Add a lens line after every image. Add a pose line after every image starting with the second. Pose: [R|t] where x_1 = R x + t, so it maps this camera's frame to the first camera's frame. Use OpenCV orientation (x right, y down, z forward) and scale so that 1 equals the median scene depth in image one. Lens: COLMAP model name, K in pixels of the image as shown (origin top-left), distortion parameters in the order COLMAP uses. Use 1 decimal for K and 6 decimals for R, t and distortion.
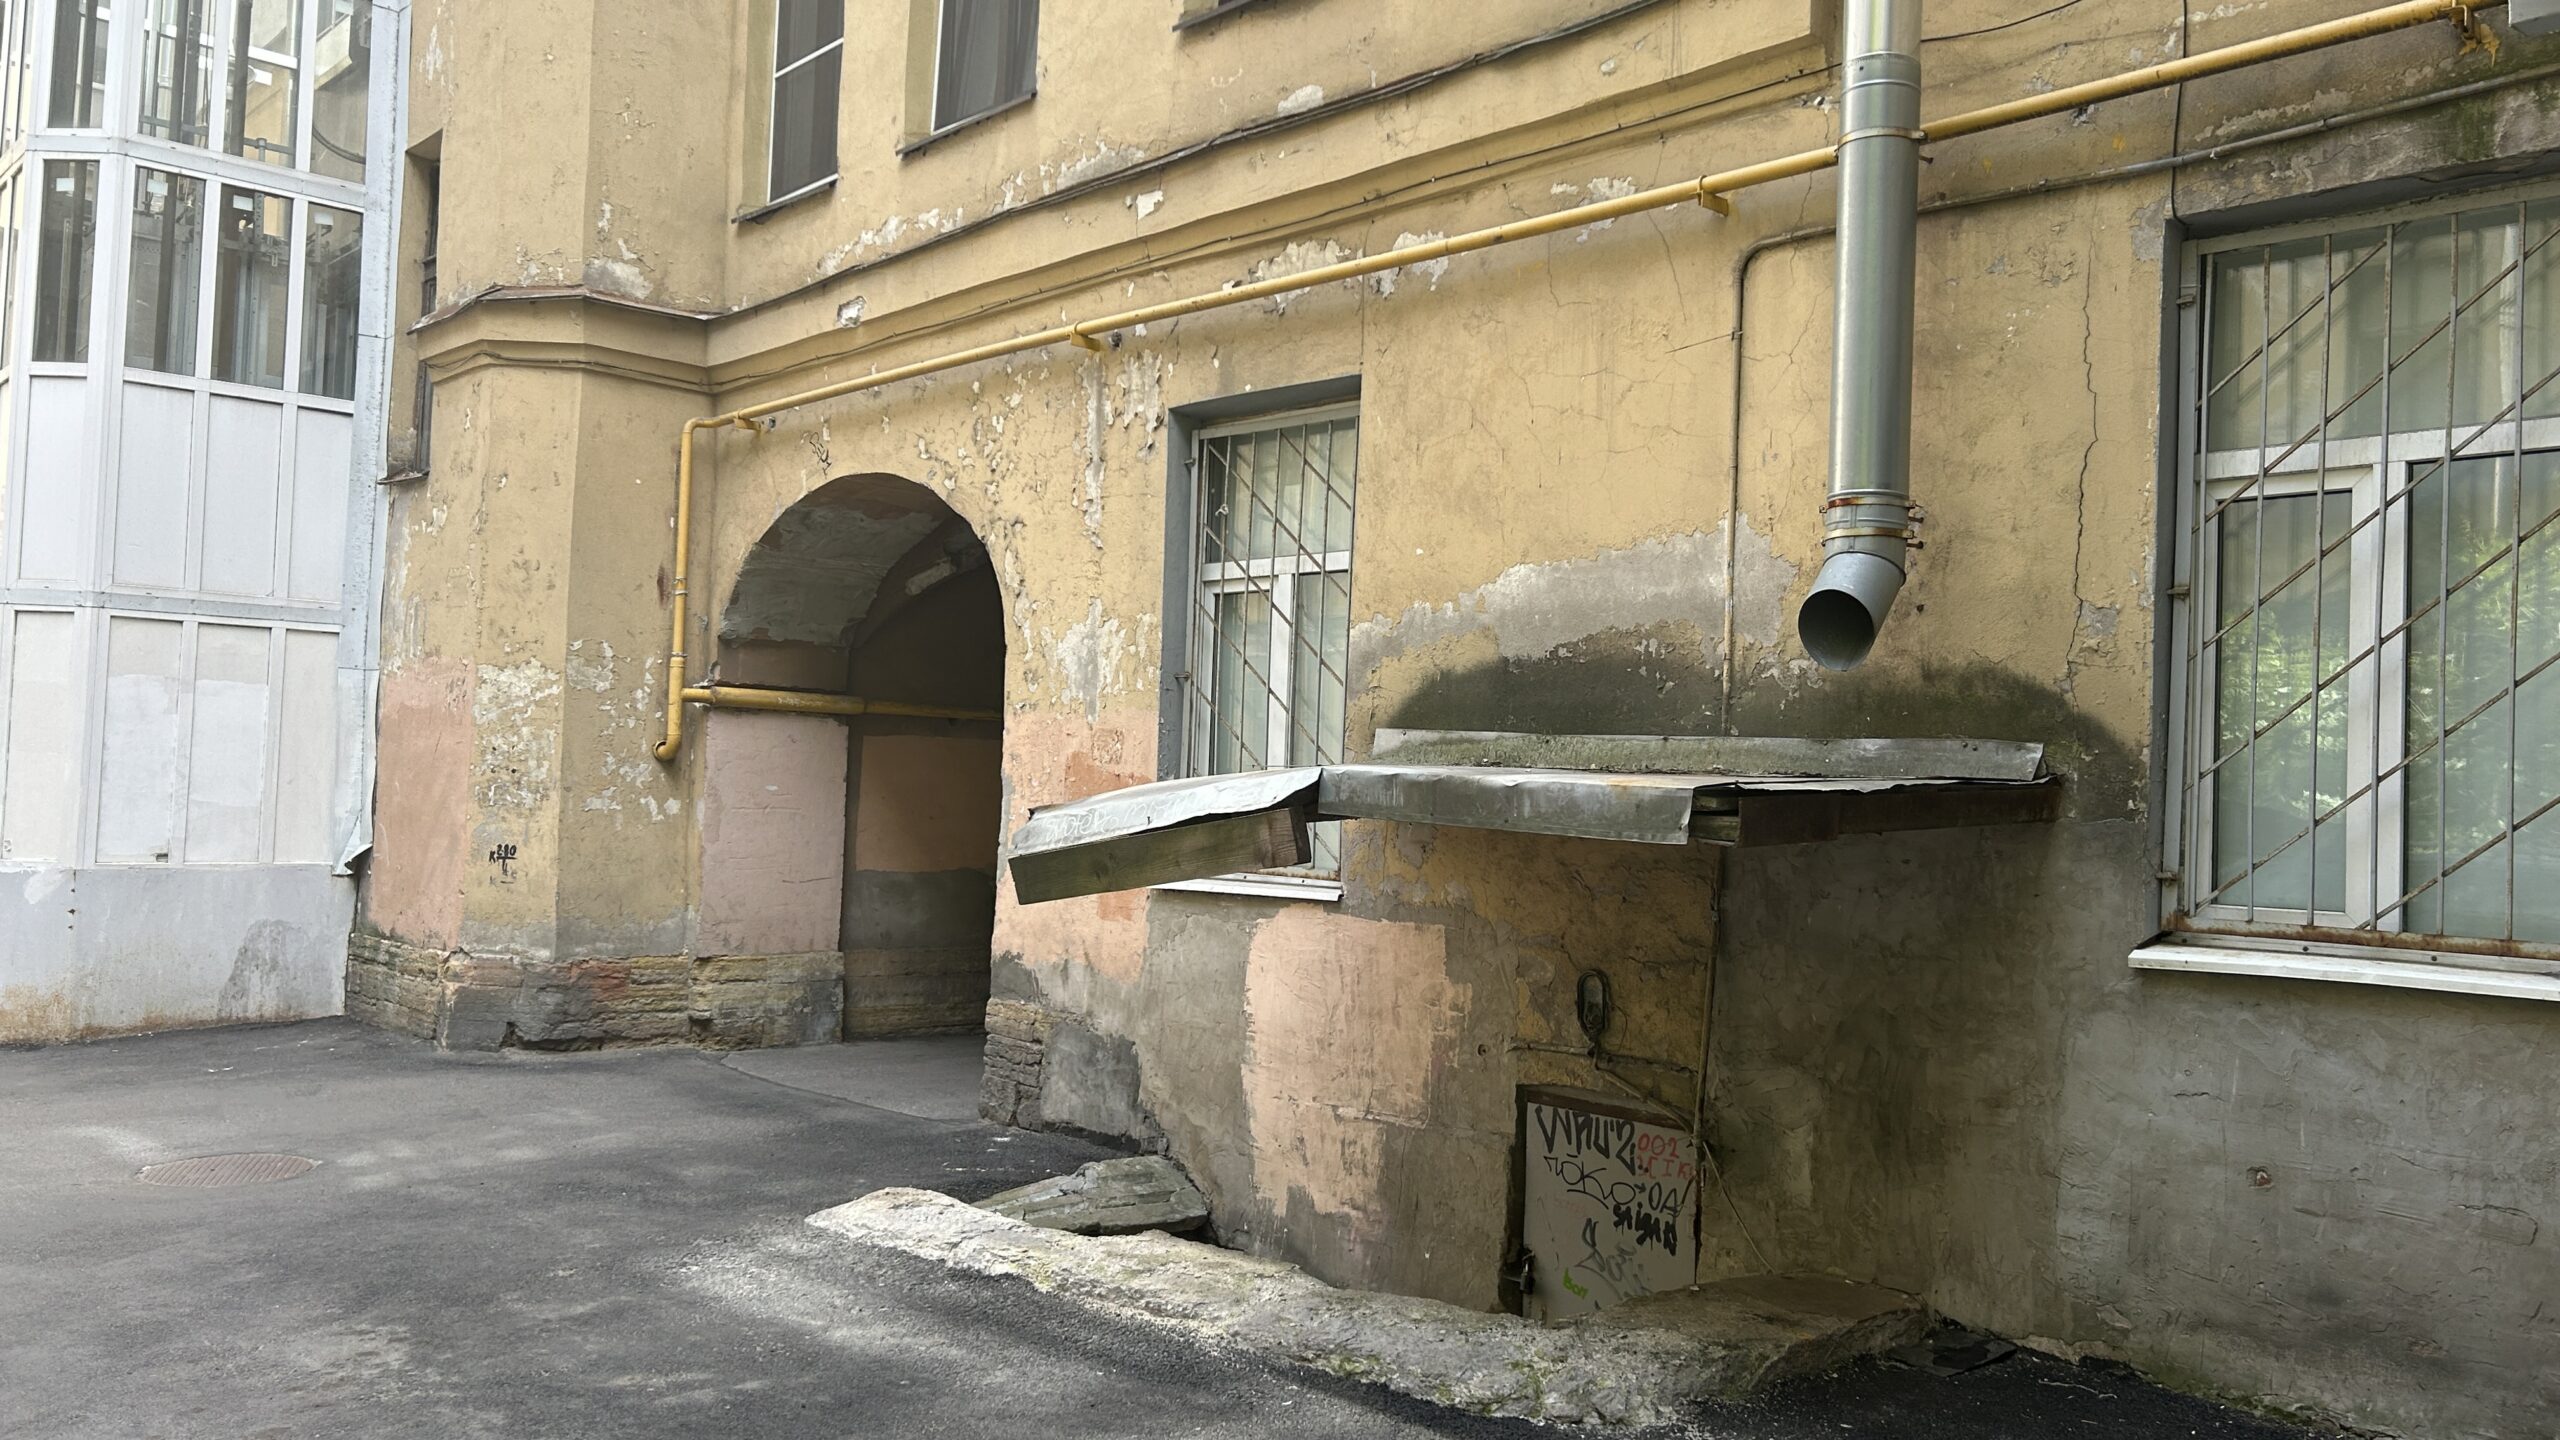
lens RADIAL K [[1985.8, 0, 1261.0], [0, 1985.8, 736.4], [0, 0, 1]] dist [0.068386, -0.080032]
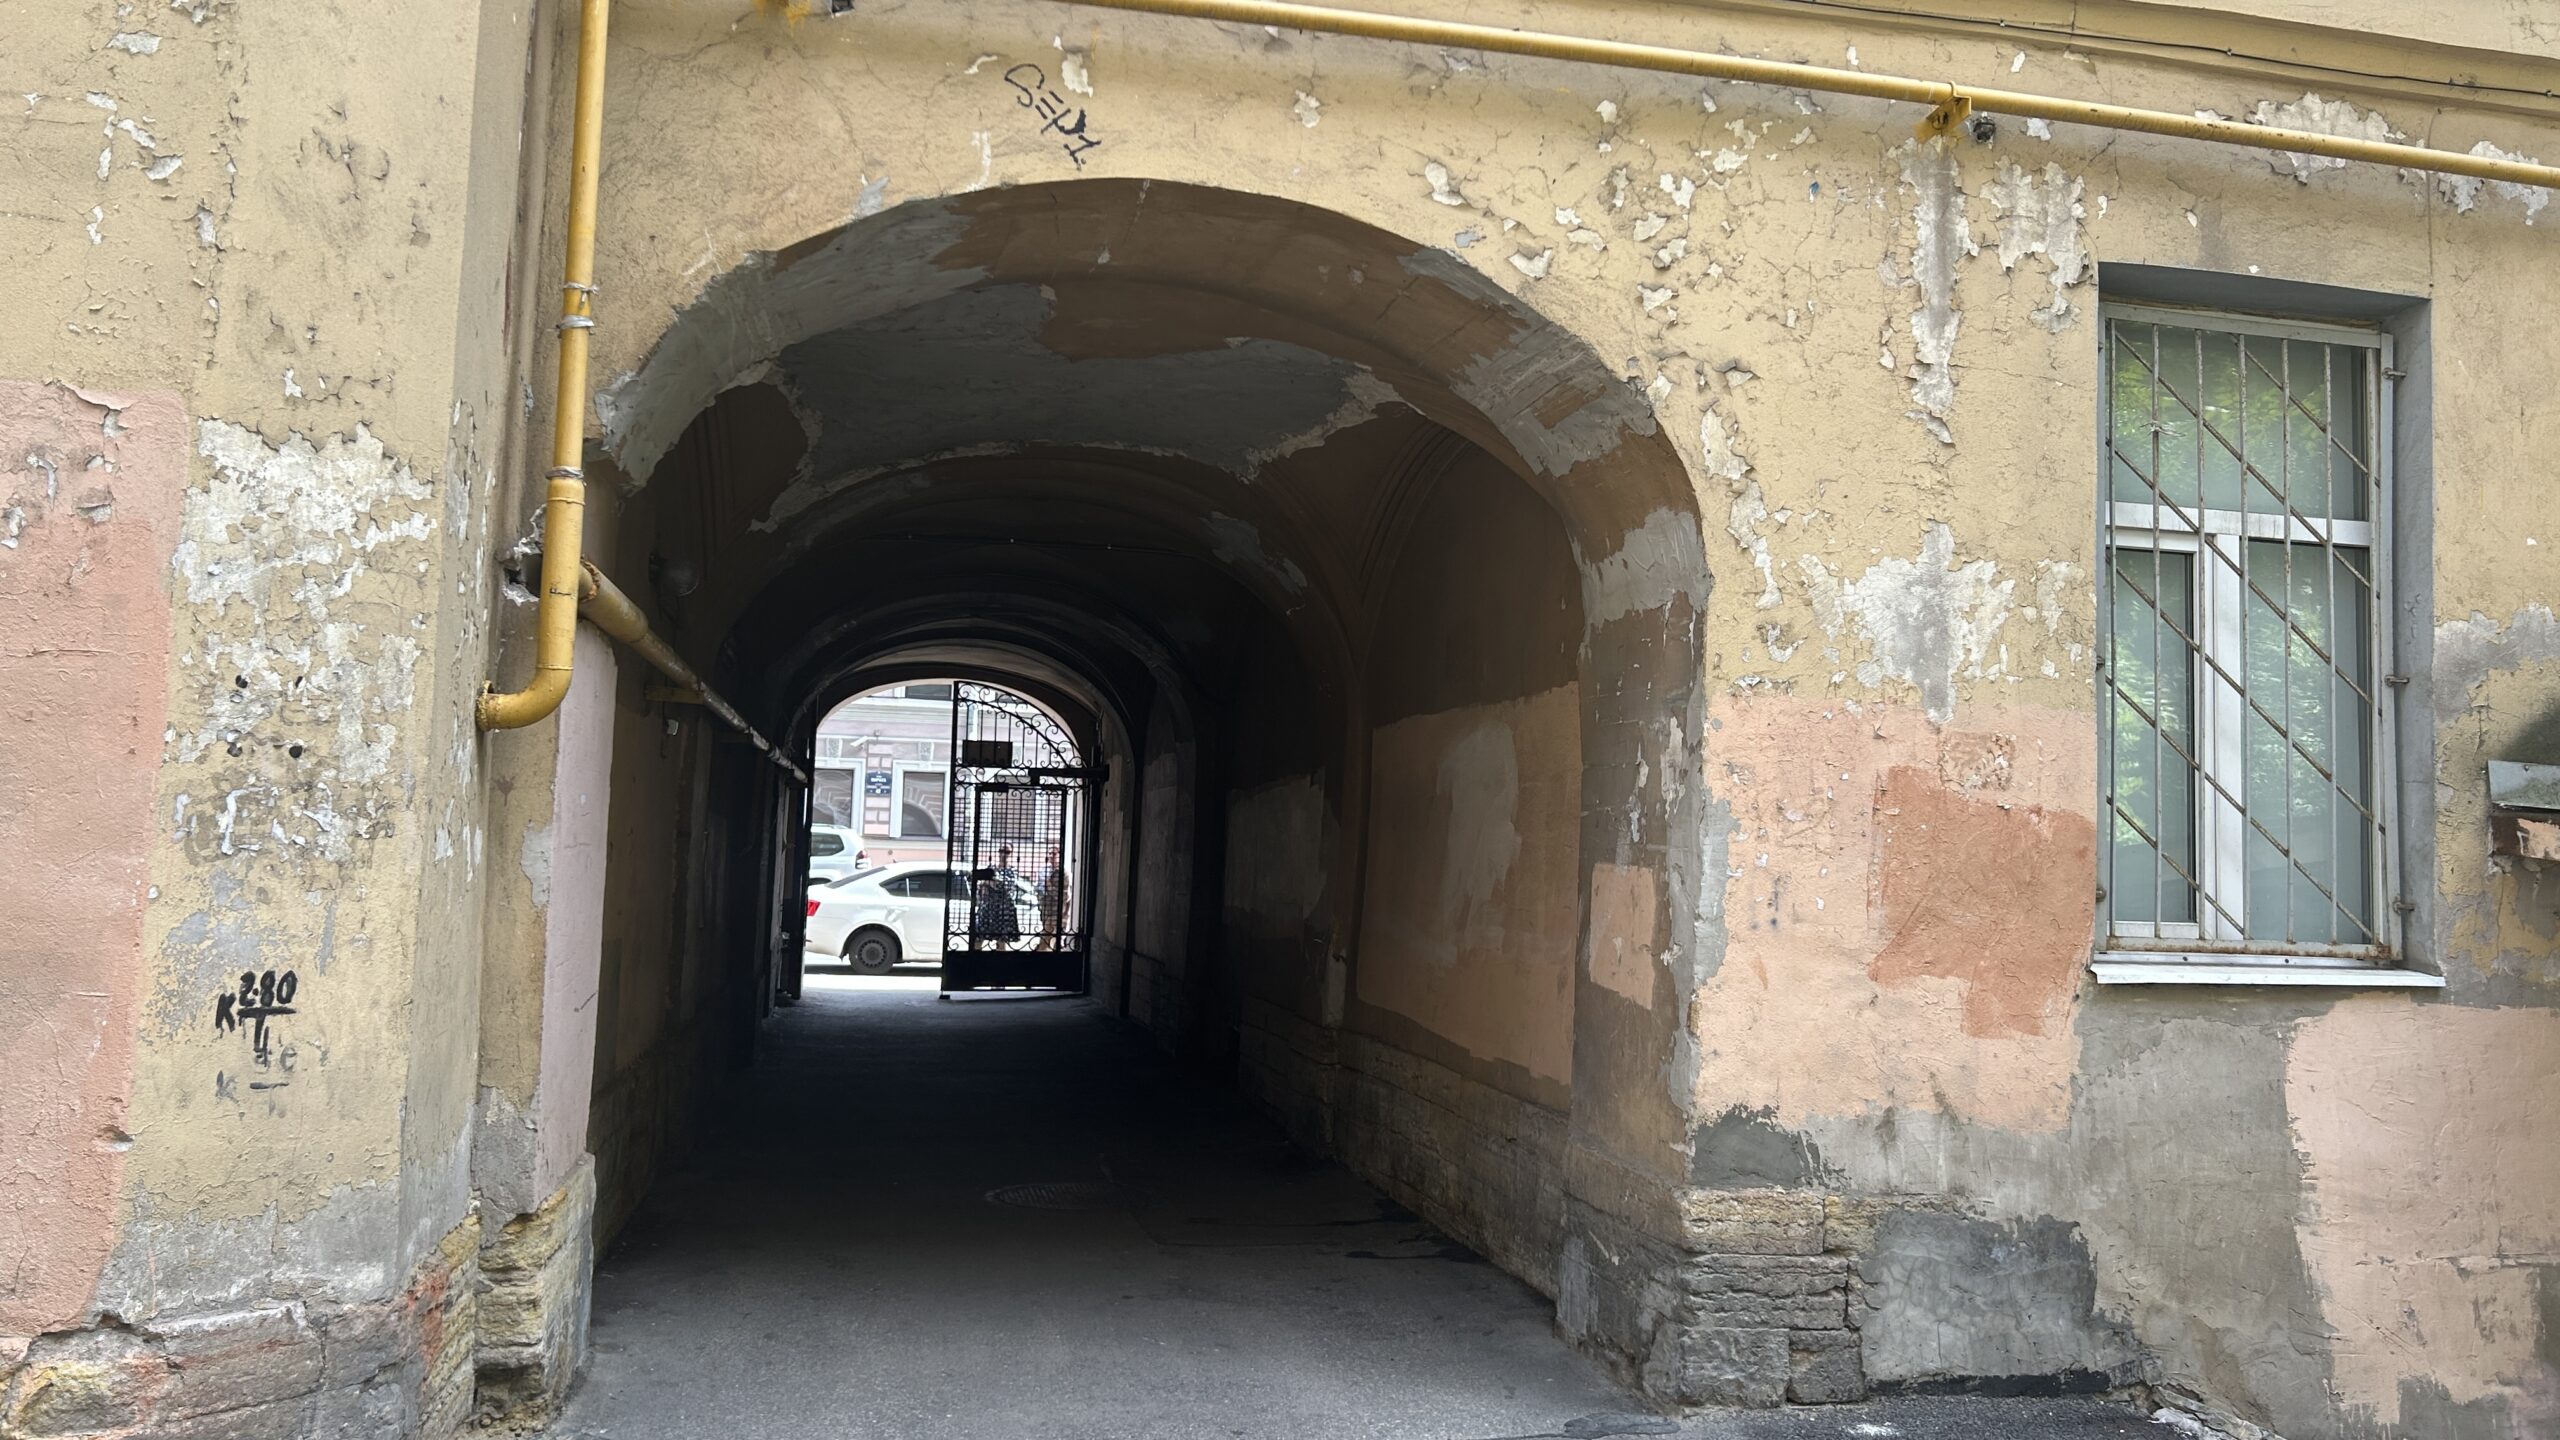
lens RADIAL K [[1985.8, 0, 1161.2], [0, 1985.8, 702.6], [0, 0, 1]] dist [0.068386, -0.080032]
pose [[0.502043, 0.046859, 0.863573, -0.759997], [-0.043064, 0.998647, -0.029153, 0.016201], [-0.863770, -0.022553, 0.503381, 0.902581]]
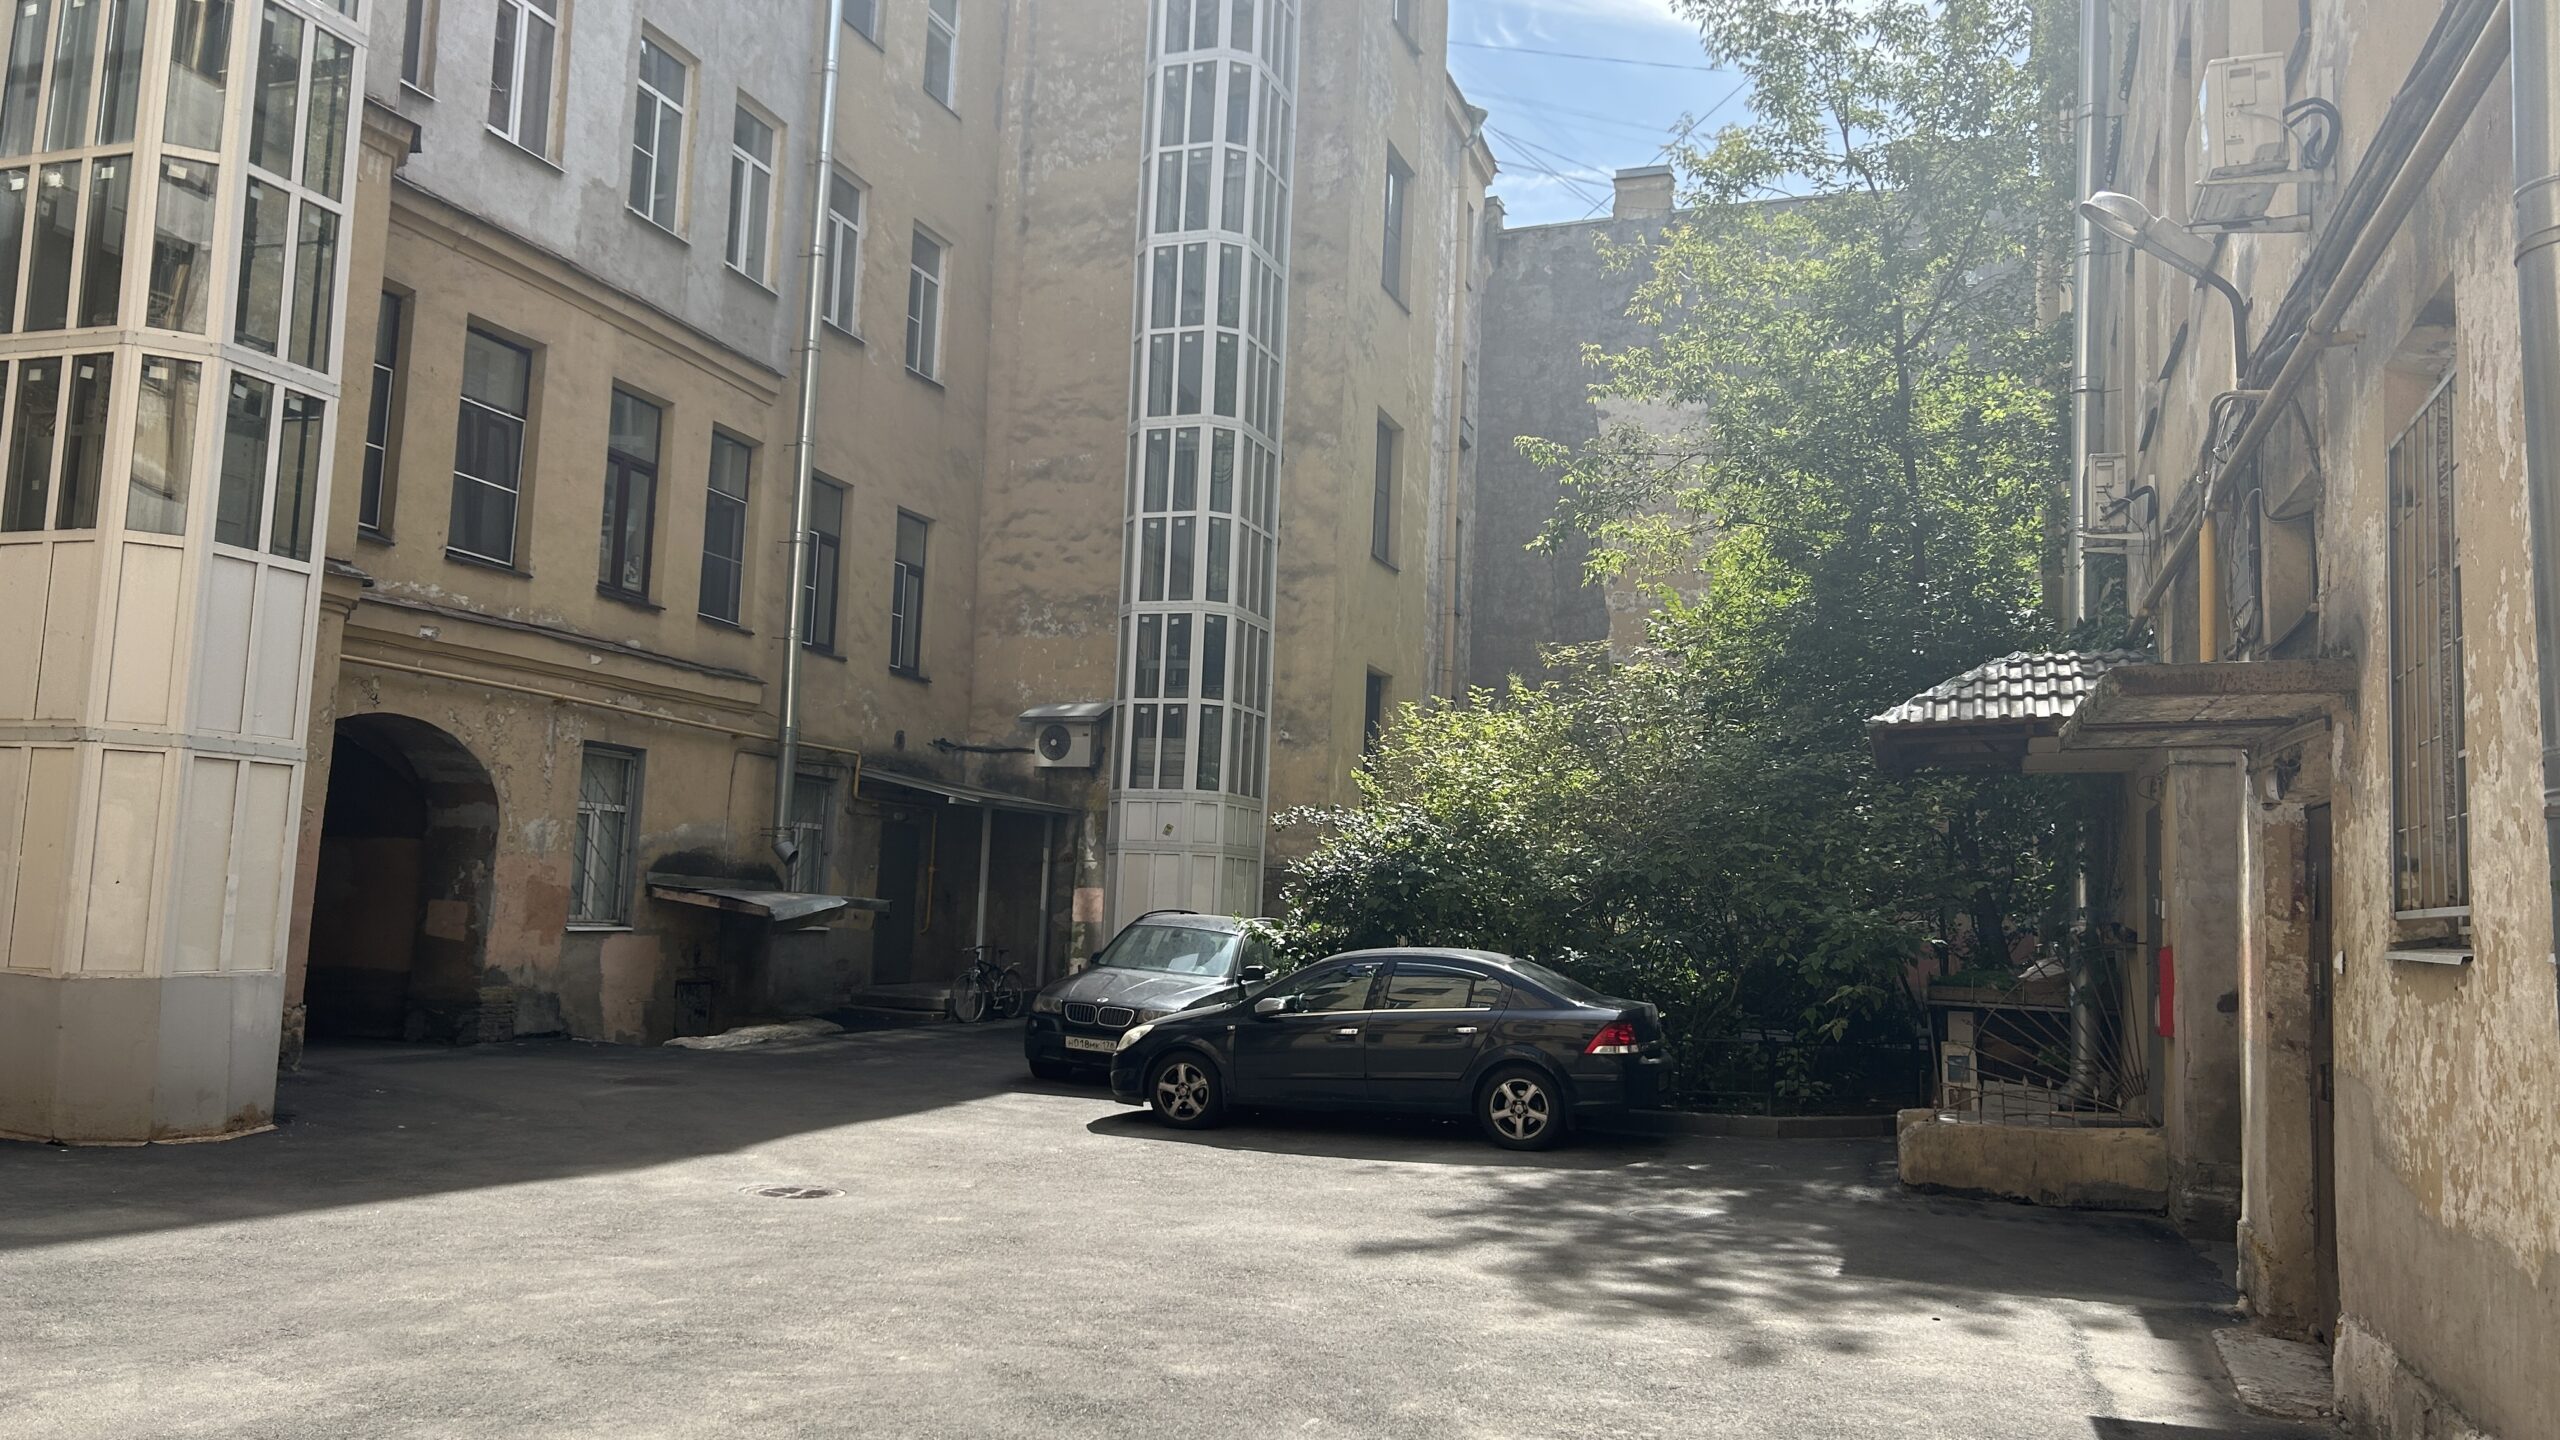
lens RADIAL K [[1985.8, 0, 1280.6], [0, 1985.8, 709.2], [0, 0, 1]] dist [0.068386, -0.080032]
pose [[-0.489093, 0.034068, 0.871566, -2.616402], [-0.090286, 0.991892, -0.089436, -0.054415], [-0.867546, -0.122433, -0.482051, 1.420500]]
